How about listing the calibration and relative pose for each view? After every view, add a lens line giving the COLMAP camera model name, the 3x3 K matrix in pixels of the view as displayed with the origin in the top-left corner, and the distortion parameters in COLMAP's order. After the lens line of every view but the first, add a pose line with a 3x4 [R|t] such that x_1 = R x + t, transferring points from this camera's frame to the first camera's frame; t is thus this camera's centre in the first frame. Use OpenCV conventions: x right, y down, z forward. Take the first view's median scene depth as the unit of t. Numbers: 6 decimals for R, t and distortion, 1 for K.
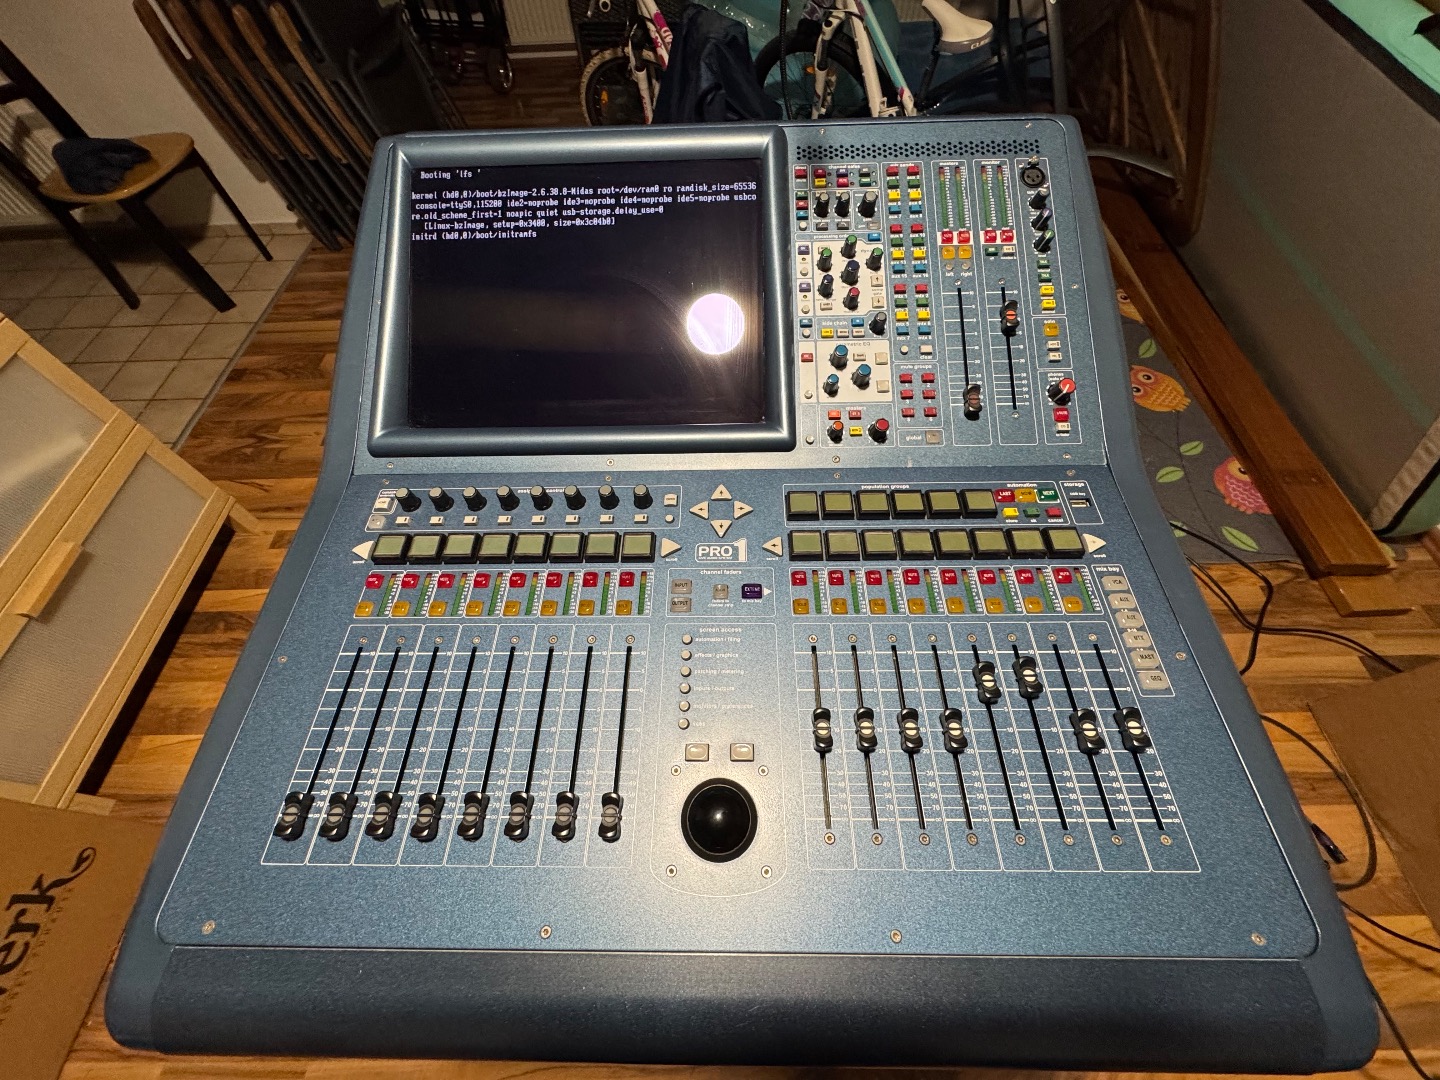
lens RADIAL K [[578.0, 0, 719.8], [0, 578.0, 539.2], [0, 0, 1]] dist [-0.003112, -0.000802]
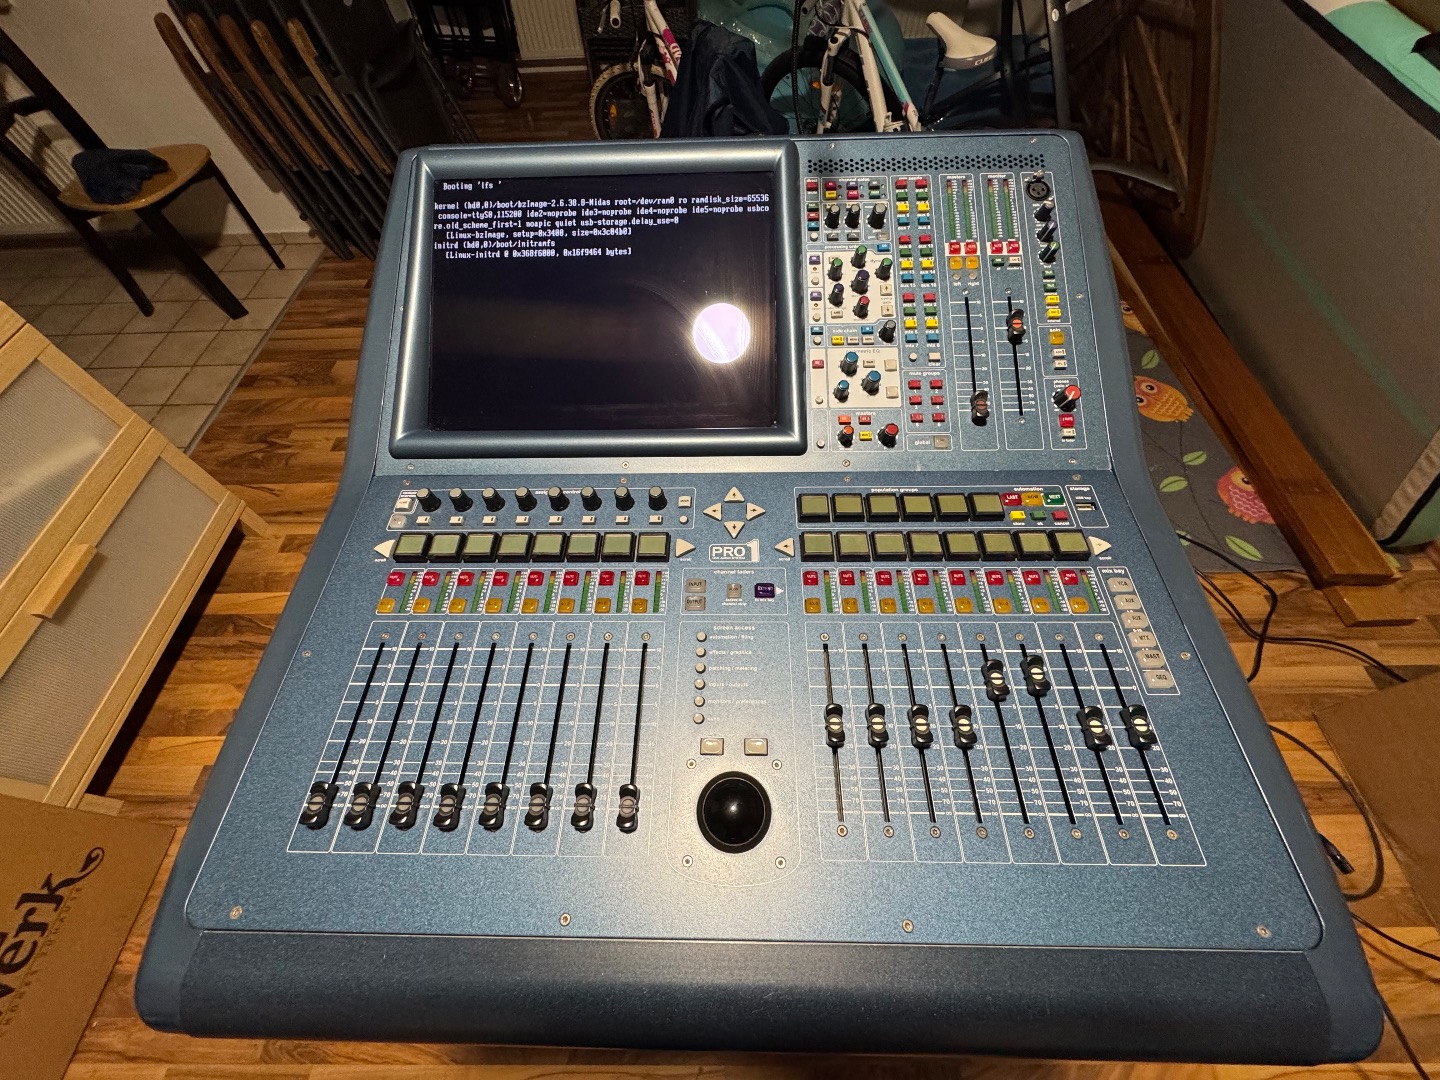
lens RADIAL K [[578.0, 0, 720.0], [0, 578.0, 539.2], [0, 0, 1]] dist [-0.003112, -0.000802]
pose [[0.999975, 0.005848, -0.003875, -0.015924], [-0.005905, 0.999869, -0.015076, 0.012001], [0.003787, 0.015099, 0.999879, -0.019605]]
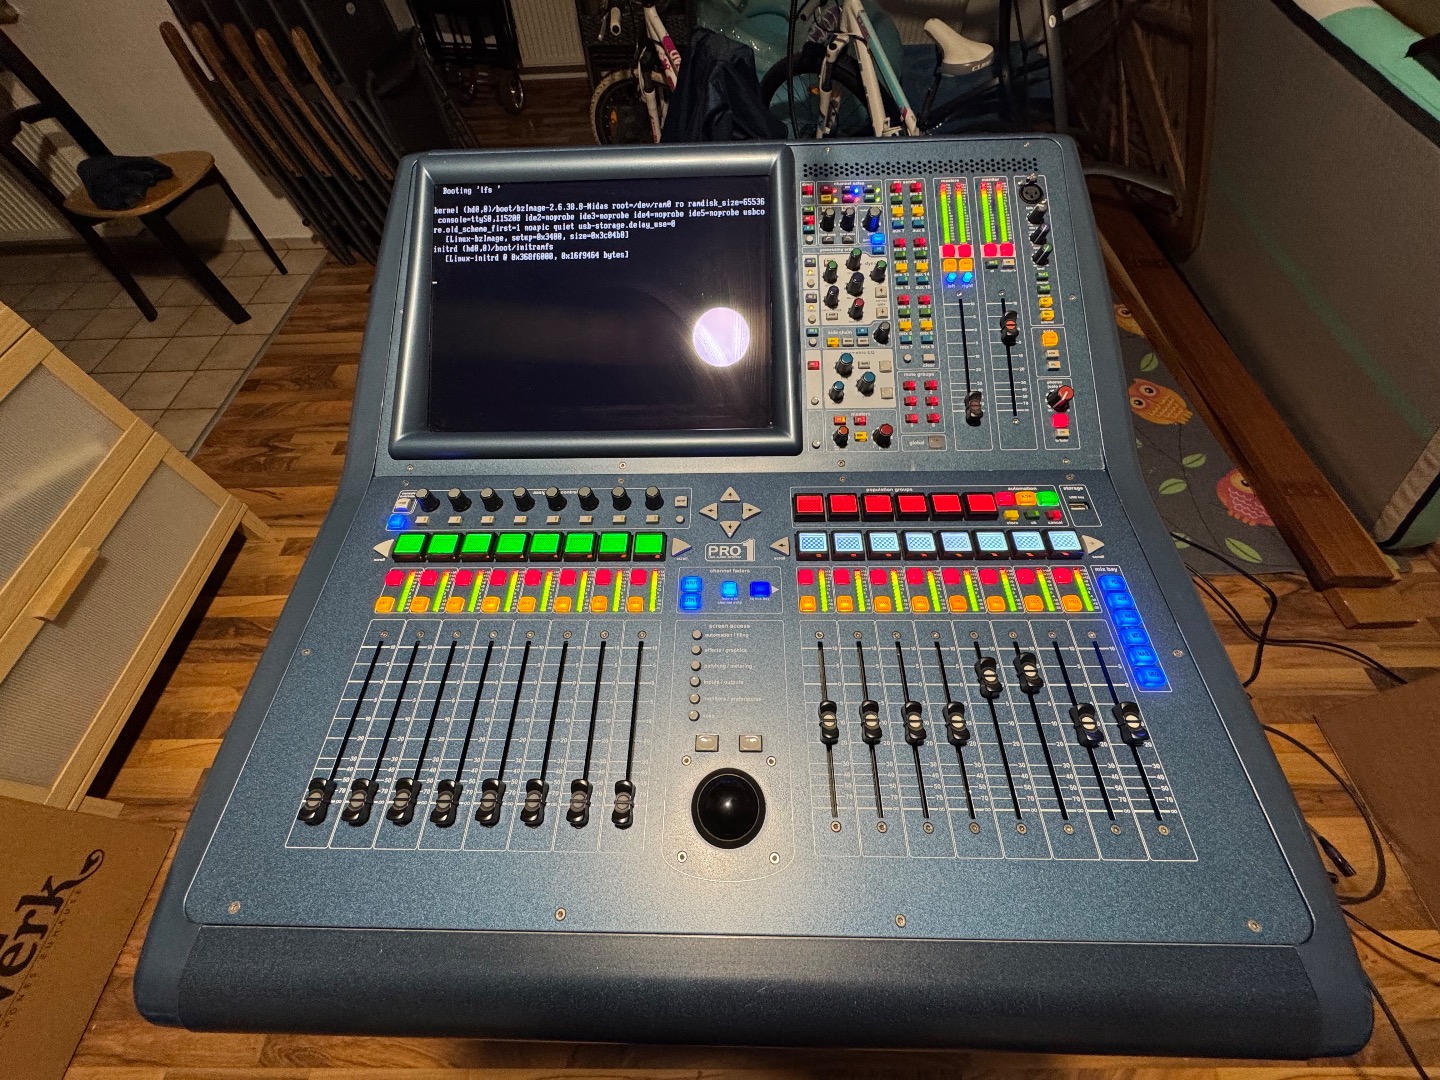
lens RADIAL K [[578.0, 0, 720.0], [0, 578.0, 539.0], [0, 0, 1]] dist [-0.003112, -0.000802]
pose [[0.999971, 0.004776, -0.005906, -0.008006], [-0.004906, 0.999742, -0.022158, 0.018997], [0.005799, 0.022186, 0.999737, -0.026455]]
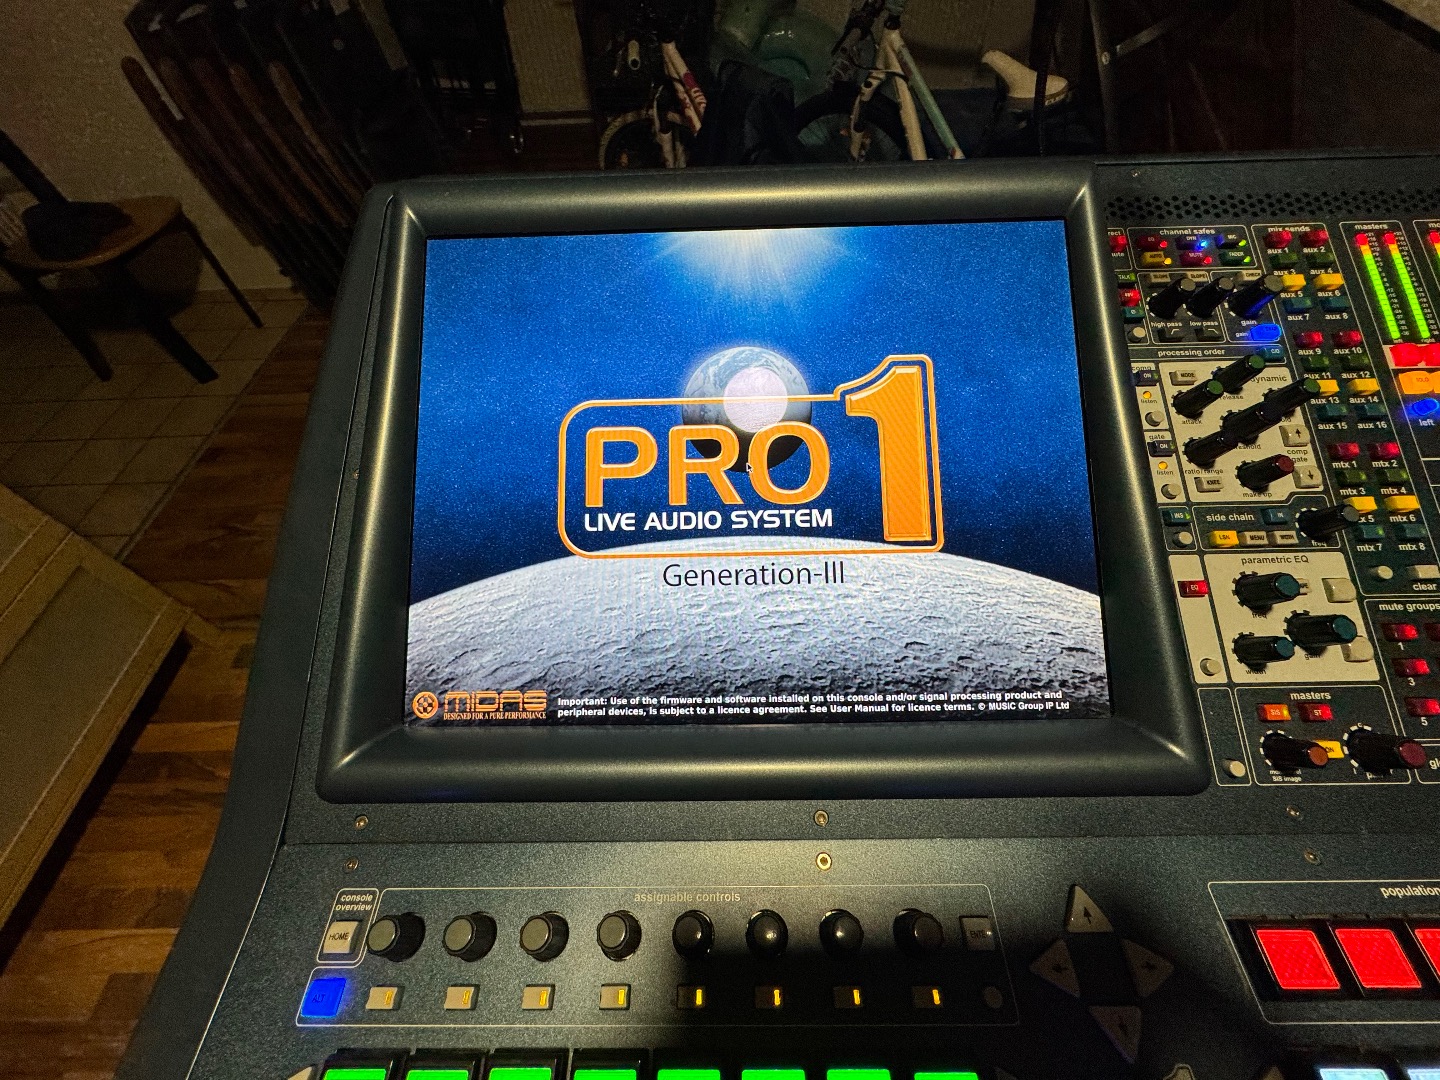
lens RADIAL K [[578.0, 0, 718.3], [0, 578.0, 538.9], [0, 0, 1]] dist [-0.003112, -0.000802]
pose [[0.999942, -0.006869, 0.008267, -0.255885], [0.007518, 0.996667, -0.081234, -0.301030], [-0.007681, 0.081292, 0.996661, 0.462601]]
